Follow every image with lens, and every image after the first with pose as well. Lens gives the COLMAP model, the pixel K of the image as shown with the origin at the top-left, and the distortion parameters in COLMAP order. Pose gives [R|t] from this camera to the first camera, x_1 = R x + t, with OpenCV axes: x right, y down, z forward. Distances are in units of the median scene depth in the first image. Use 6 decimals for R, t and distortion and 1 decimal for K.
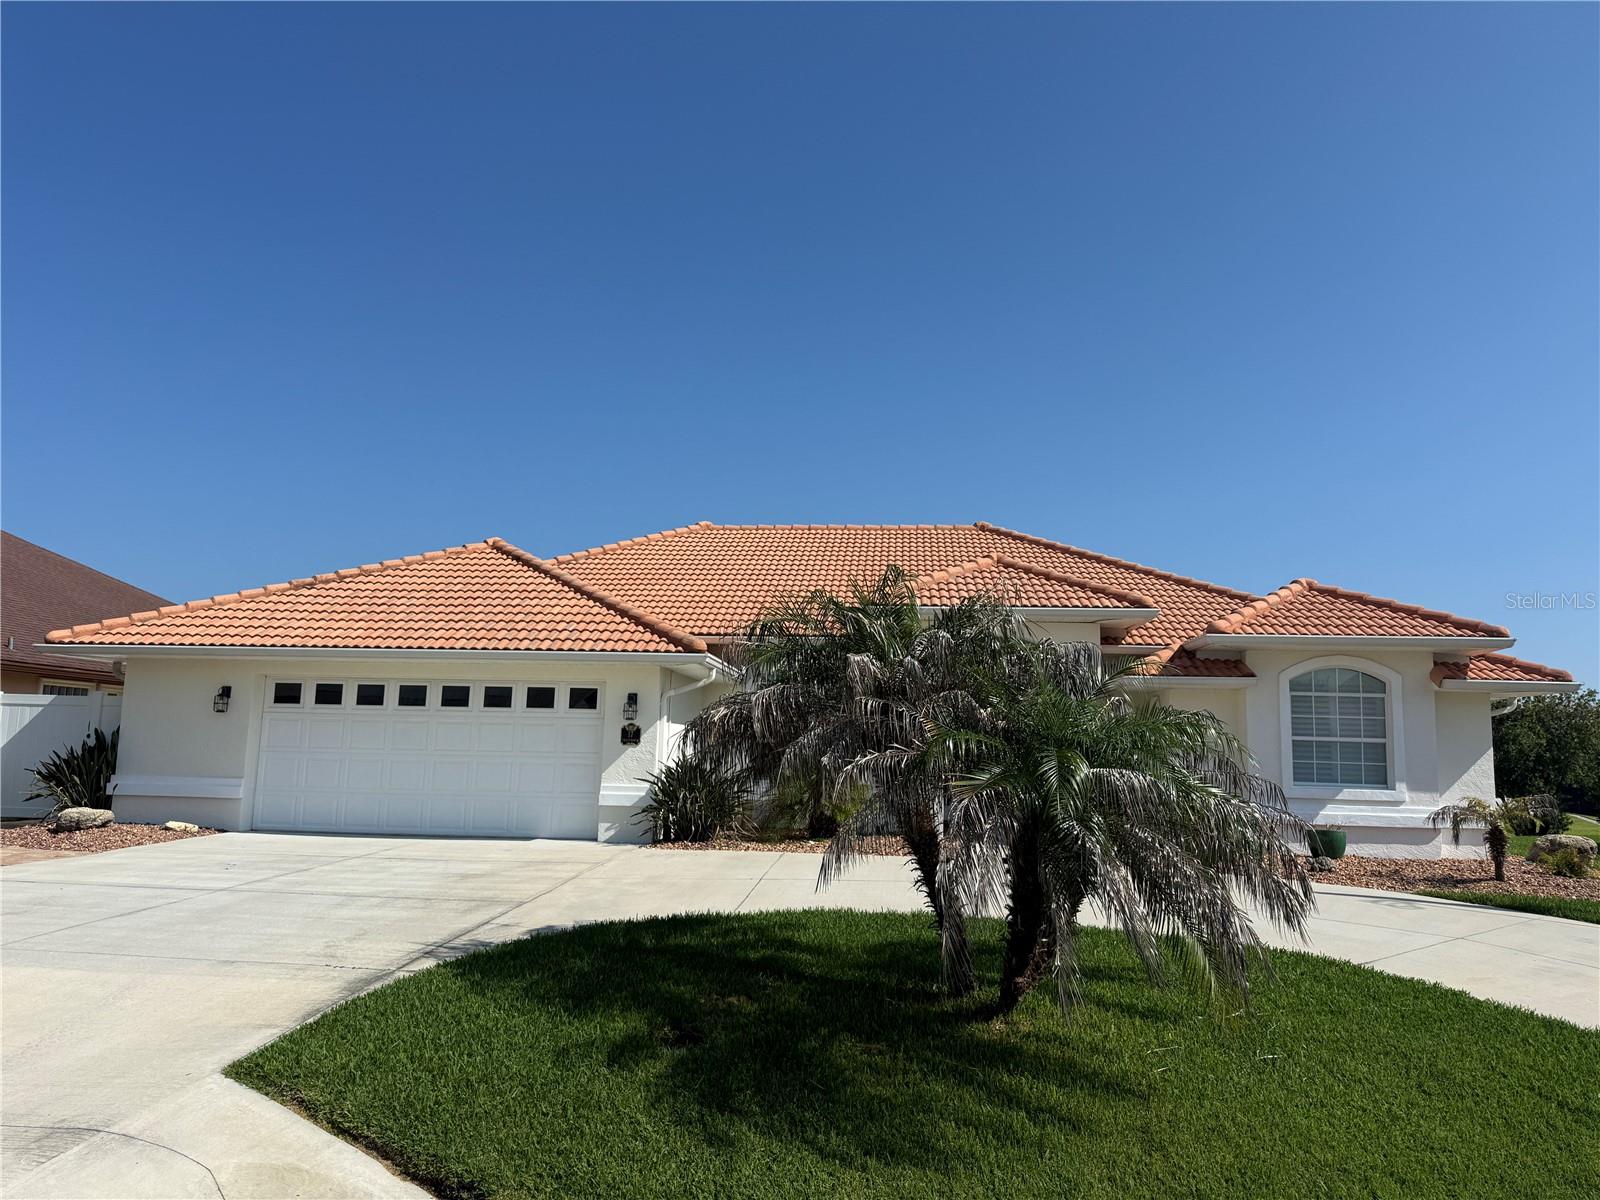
lens RADIAL K [[1145.2, 0, 869.9], [0, 1145.2, 580.7], [0, 0, 1]] dist [0.120275, -0.135485]
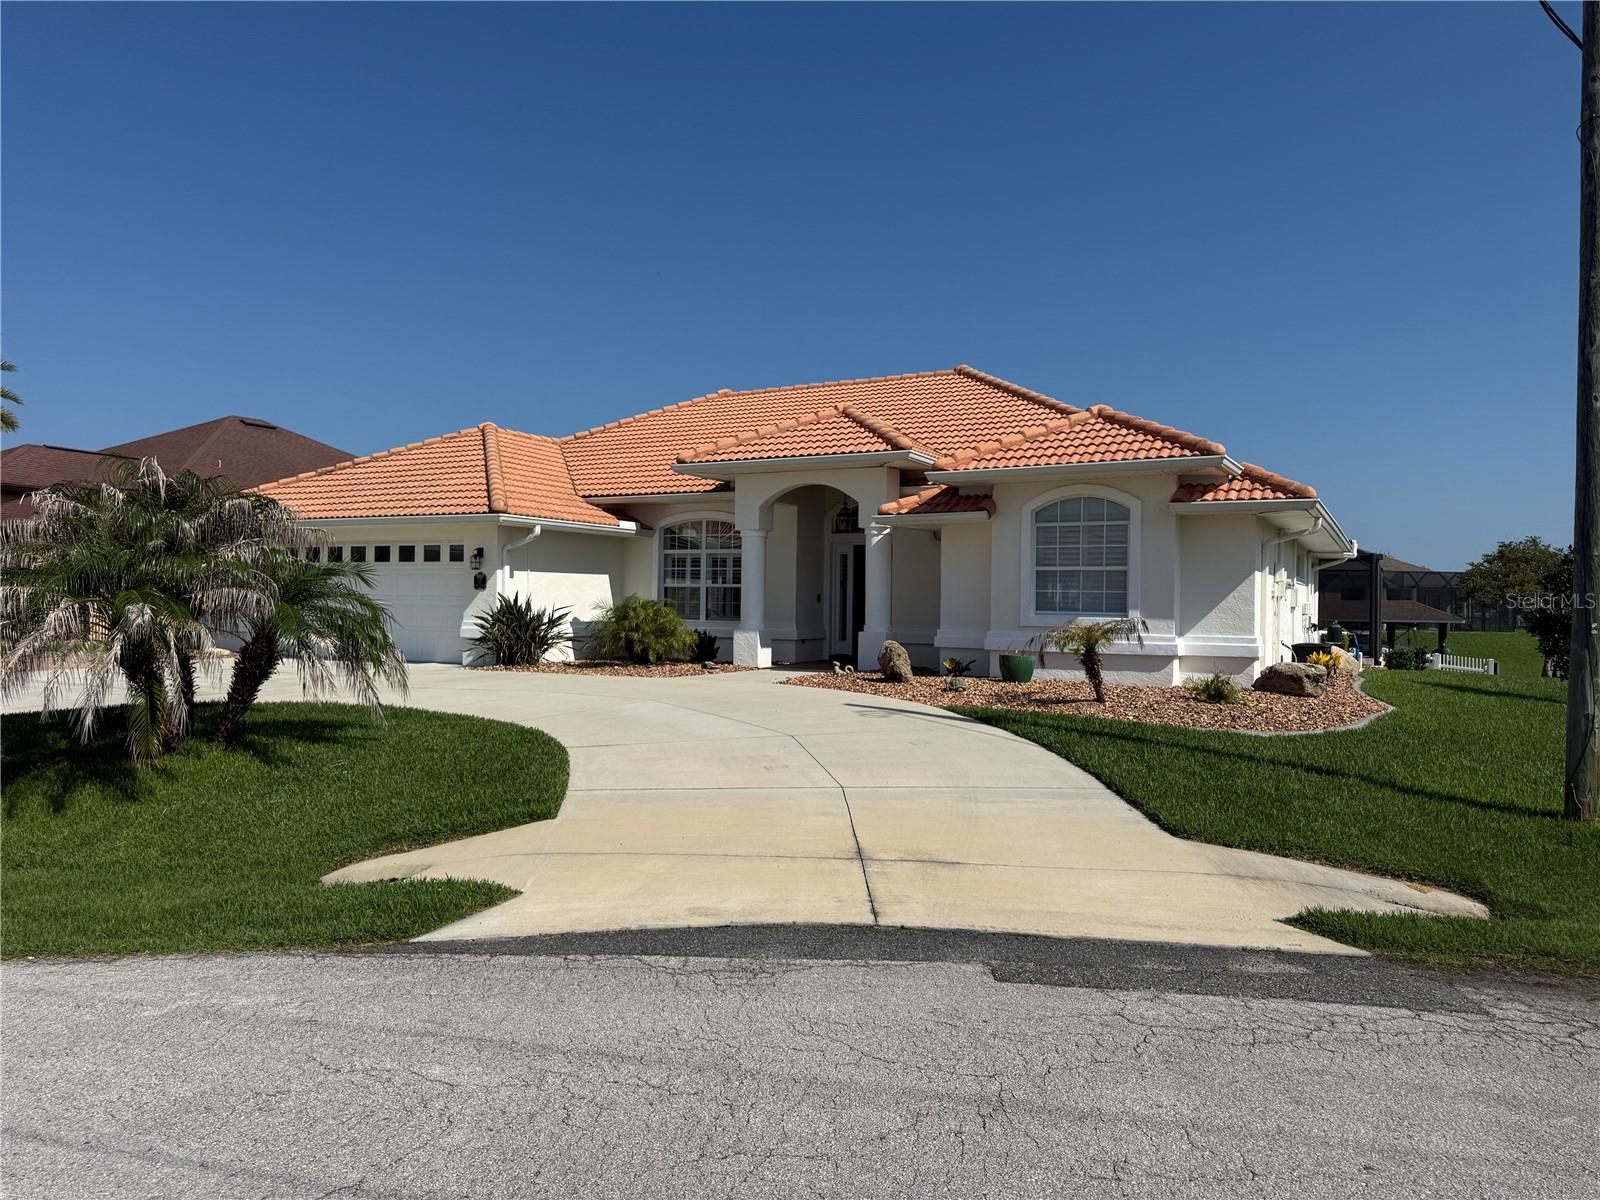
lens RADIAL K [[1145.2, 0, 869.9], [0, 1145.2, 580.7], [0, 0, 1]] dist [0.120275, -0.135485]
pose [[0.919273, -0.022883, -0.392955, 0.624755], [0.074851, 0.990255, 0.117439, 0.017153], [0.386439, -0.137372, 0.912028, 0.027806]]
